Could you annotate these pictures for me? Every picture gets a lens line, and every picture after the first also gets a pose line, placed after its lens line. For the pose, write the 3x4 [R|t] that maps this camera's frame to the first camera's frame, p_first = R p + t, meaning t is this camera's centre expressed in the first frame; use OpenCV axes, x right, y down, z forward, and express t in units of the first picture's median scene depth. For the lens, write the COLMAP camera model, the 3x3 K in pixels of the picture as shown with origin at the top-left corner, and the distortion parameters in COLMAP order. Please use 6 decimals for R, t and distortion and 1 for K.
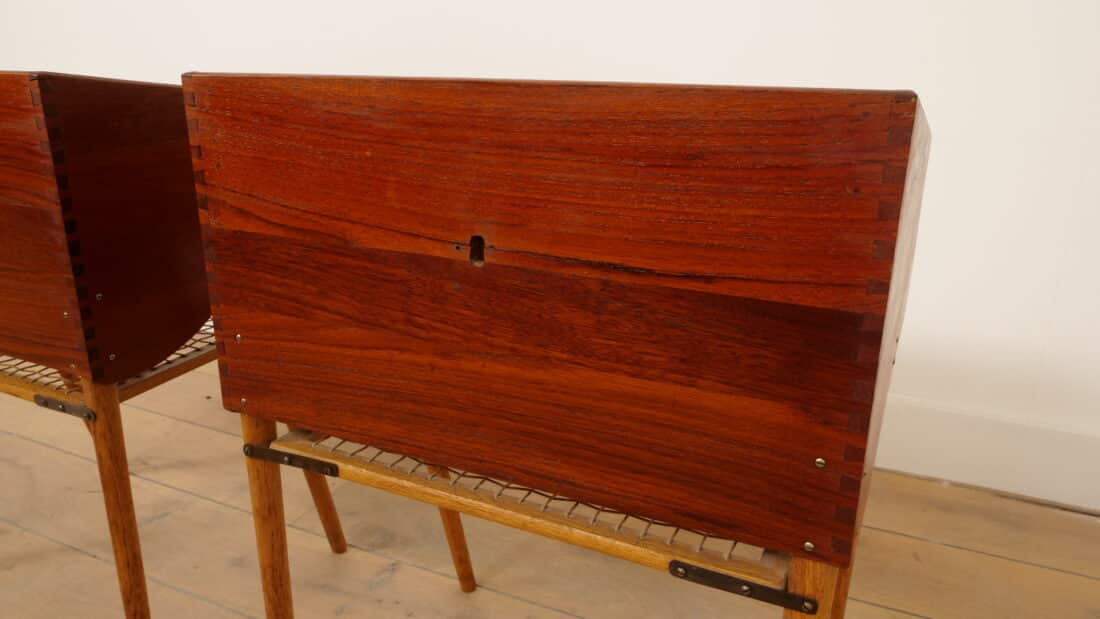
lens RADIAL K [[850.2, 0, 550.0], [0, 850.2, 309.5], [0, 0, 1]] dist [-0.006806, -0.053206]
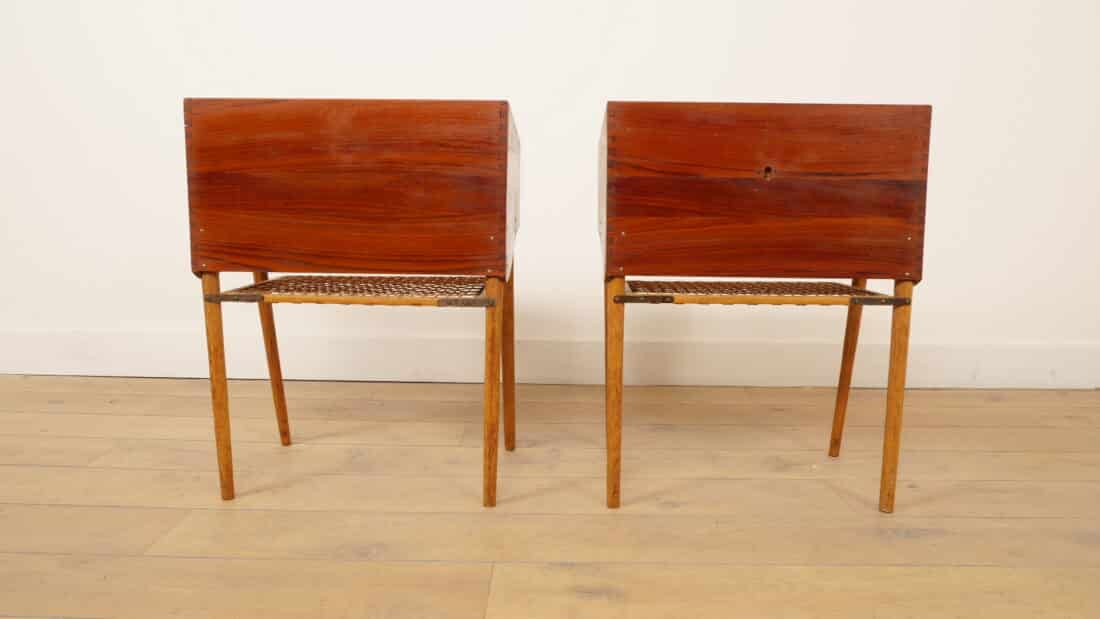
lens RADIAL K [[850.2, 0, 550.0], [0, 850.2, 309.5], [0, 0, 1]] dist [-0.006806, -0.053206]
pose [[0.897056, -0.042469, 0.439872, -1.707171], [0.128759, 0.977302, -0.168230, 0.630546], [-0.422744, 0.207549, 0.882163, -0.772856]]
